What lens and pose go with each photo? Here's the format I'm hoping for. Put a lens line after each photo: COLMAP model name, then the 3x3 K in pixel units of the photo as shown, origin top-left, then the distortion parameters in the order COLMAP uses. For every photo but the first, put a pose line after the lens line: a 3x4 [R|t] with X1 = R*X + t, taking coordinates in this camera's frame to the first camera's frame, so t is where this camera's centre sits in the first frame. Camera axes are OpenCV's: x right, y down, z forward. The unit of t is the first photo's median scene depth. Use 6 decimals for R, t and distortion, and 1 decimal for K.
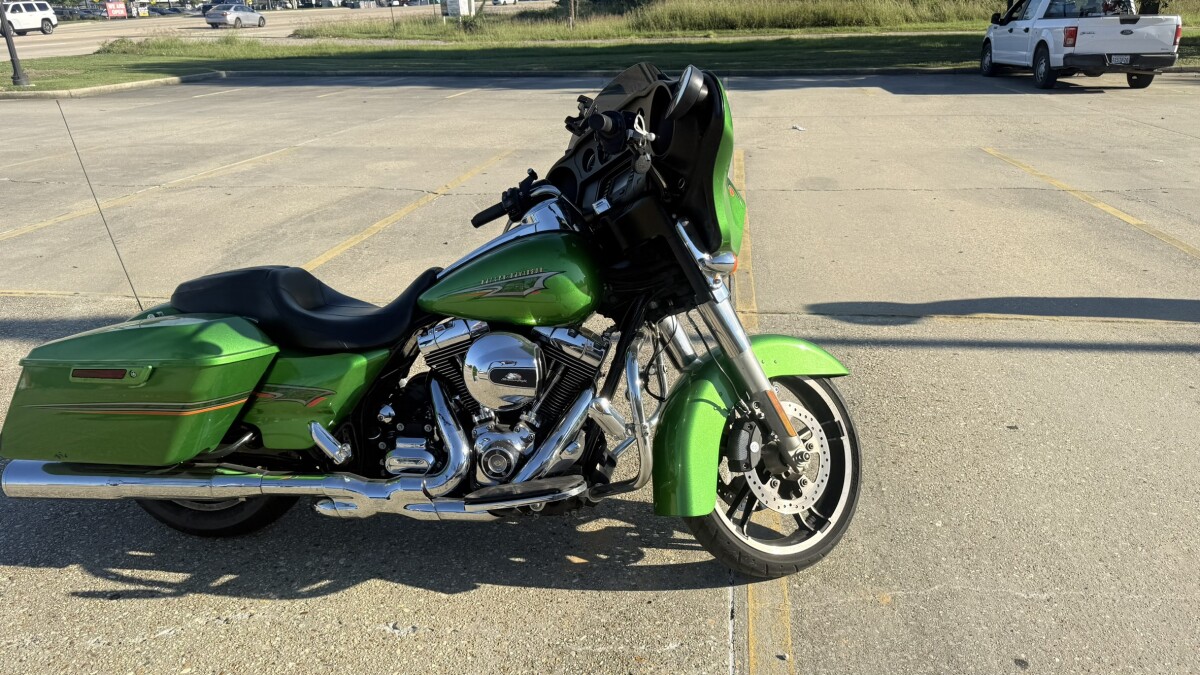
lens RADIAL K [[841.3, 0, 600.0], [0, 841.3, 337.5], [0, 0, 1]] dist [0.073216, -0.103268]
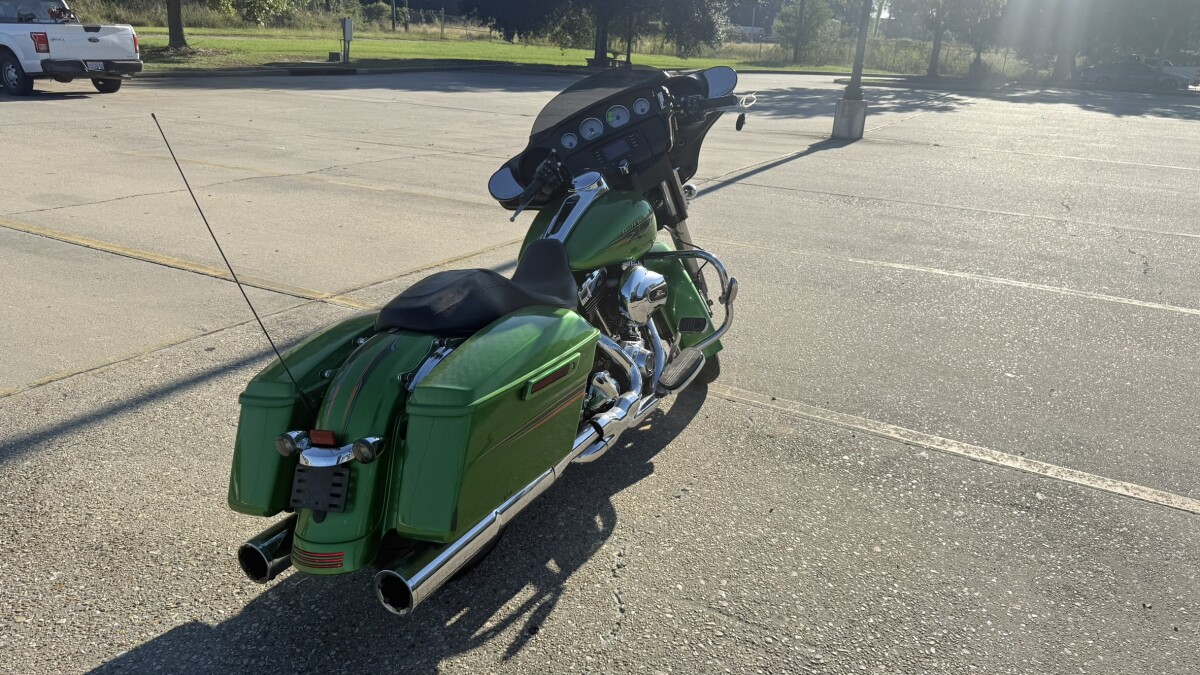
lens RADIAL K [[841.3, 0, 600.0], [0, 841.3, 337.5], [0, 0, 1]] dist [0.073216, -0.103268]
pose [[0.343553, -0.264005, 0.901262, -1.278734], [0.270088, 0.946906, 0.174420, -0.140799], [-0.899458, 0.183498, 0.396616, 0.497123]]
